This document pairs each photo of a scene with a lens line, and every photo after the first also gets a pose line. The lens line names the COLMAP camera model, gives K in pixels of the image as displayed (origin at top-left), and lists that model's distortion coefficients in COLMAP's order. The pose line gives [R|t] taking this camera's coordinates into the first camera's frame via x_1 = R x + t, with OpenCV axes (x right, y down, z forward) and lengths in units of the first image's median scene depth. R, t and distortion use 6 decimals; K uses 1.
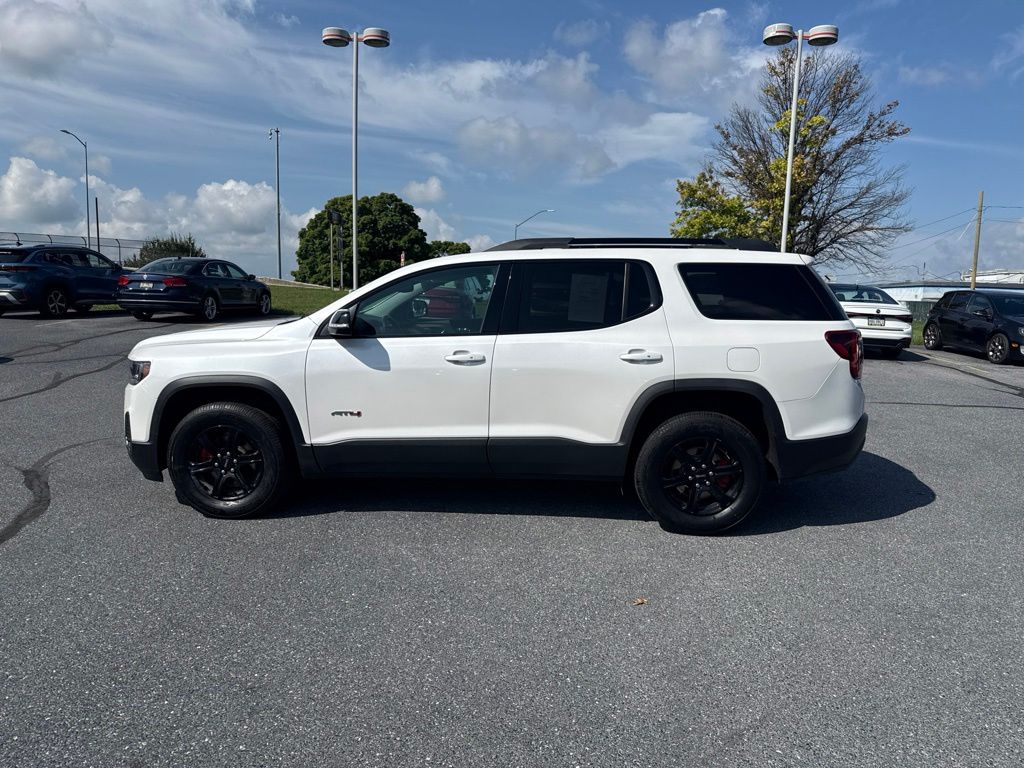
lens RADIAL K [[727.3, 0, 504.3], [0, 727.3, 387.2], [0, 0, 1]] dist [0.060214, -0.089182]
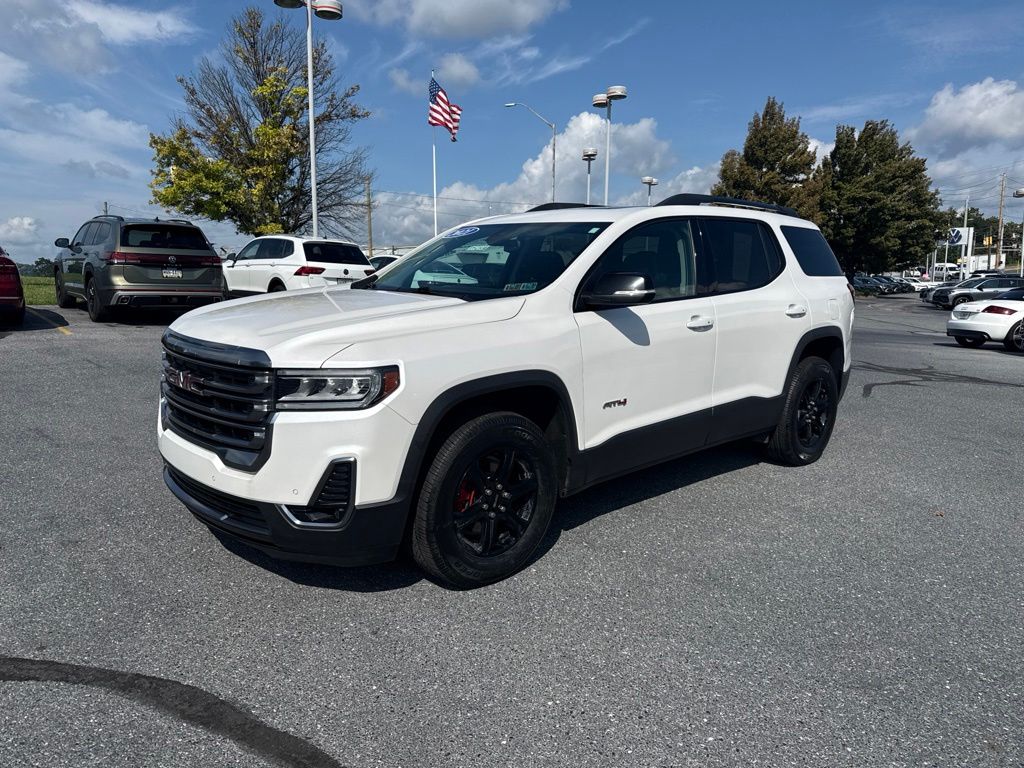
lens RADIAL K [[727.3, 0, 504.3], [0, 727.3, 387.2], [0, 0, 1]] dist [0.060214, -0.089182]
pose [[0.687946, -0.125748, 0.714785, -0.848990], [0.099203, 0.991924, 0.079025, -0.055218], [-0.718950, 0.016544, 0.694865, 0.524811]]
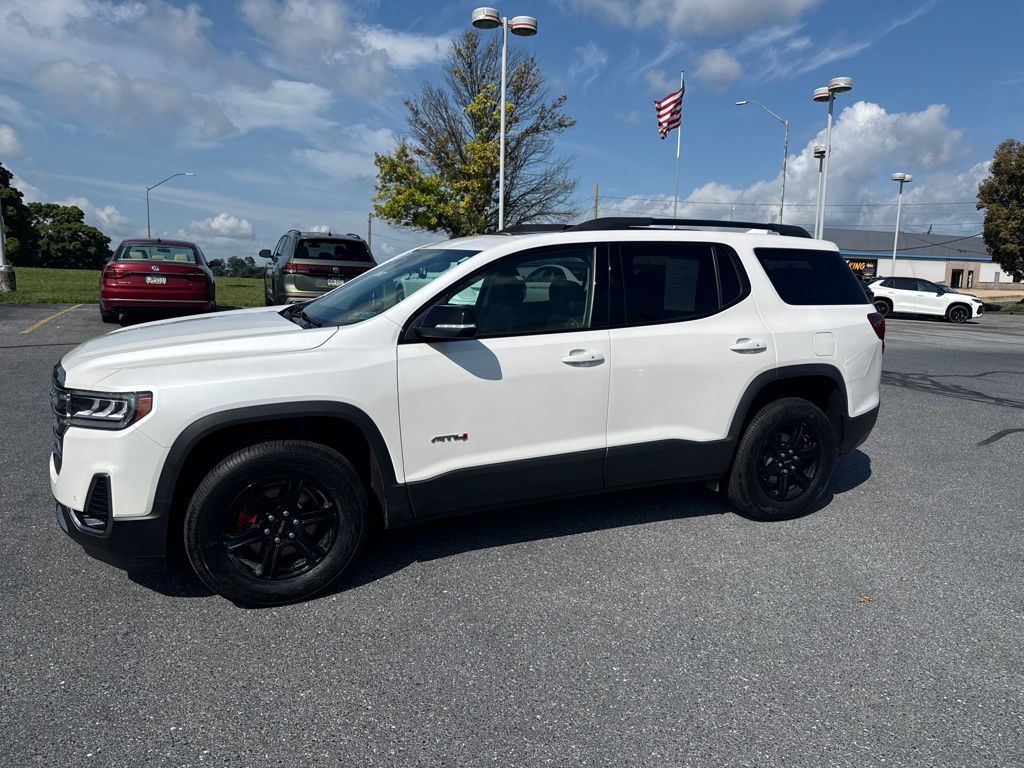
lens RADIAL K [[727.6, 0, 514.1], [0, 727.6, 386.1], [0, 0, 1]] dist [0.060228, -0.083926]
pose [[0.879872, -0.077408, 0.468864, -0.505946], [0.062412, 0.996921, 0.047466, -0.050876], [-0.471094, -0.012501, 0.881994, 0.279277]]
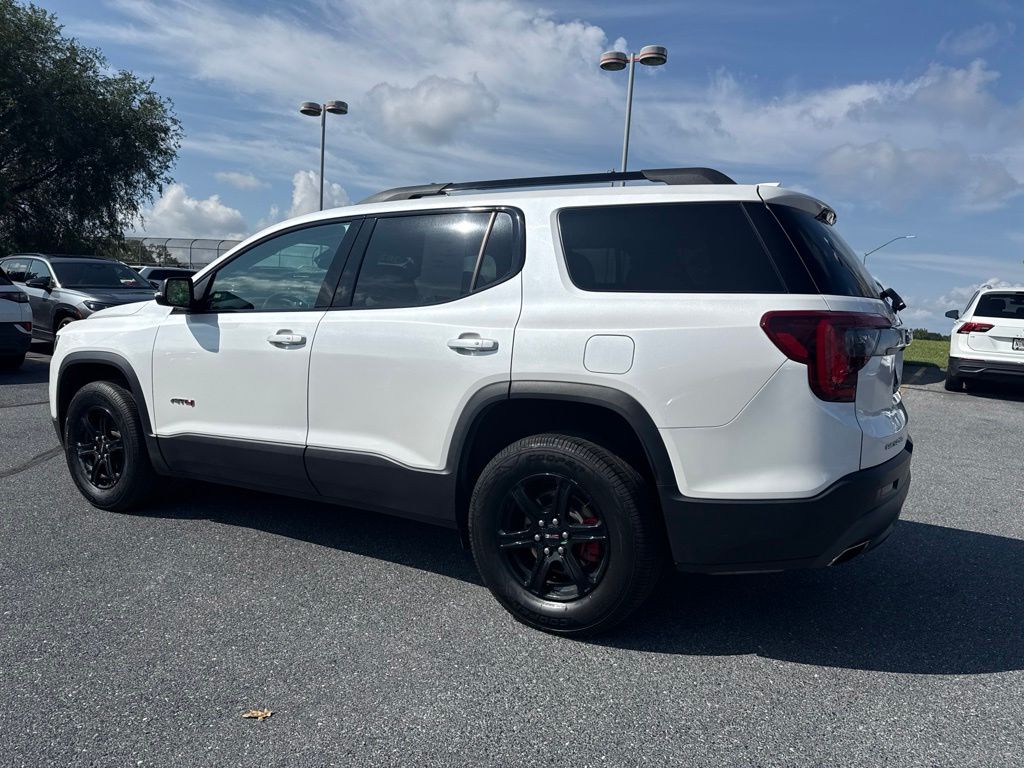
lens RADIAL K [[729.4, 0, 510.7], [0, 729.4, 380.2], [0, 0, 1]] dist [0.039711, -0.042752]
pose [[0.899951, 0.055972, -0.432384, 0.480322], [-0.081243, 0.995884, -0.040180, 0.014486], [0.428355, 0.071288, 0.900794, 0.390103]]
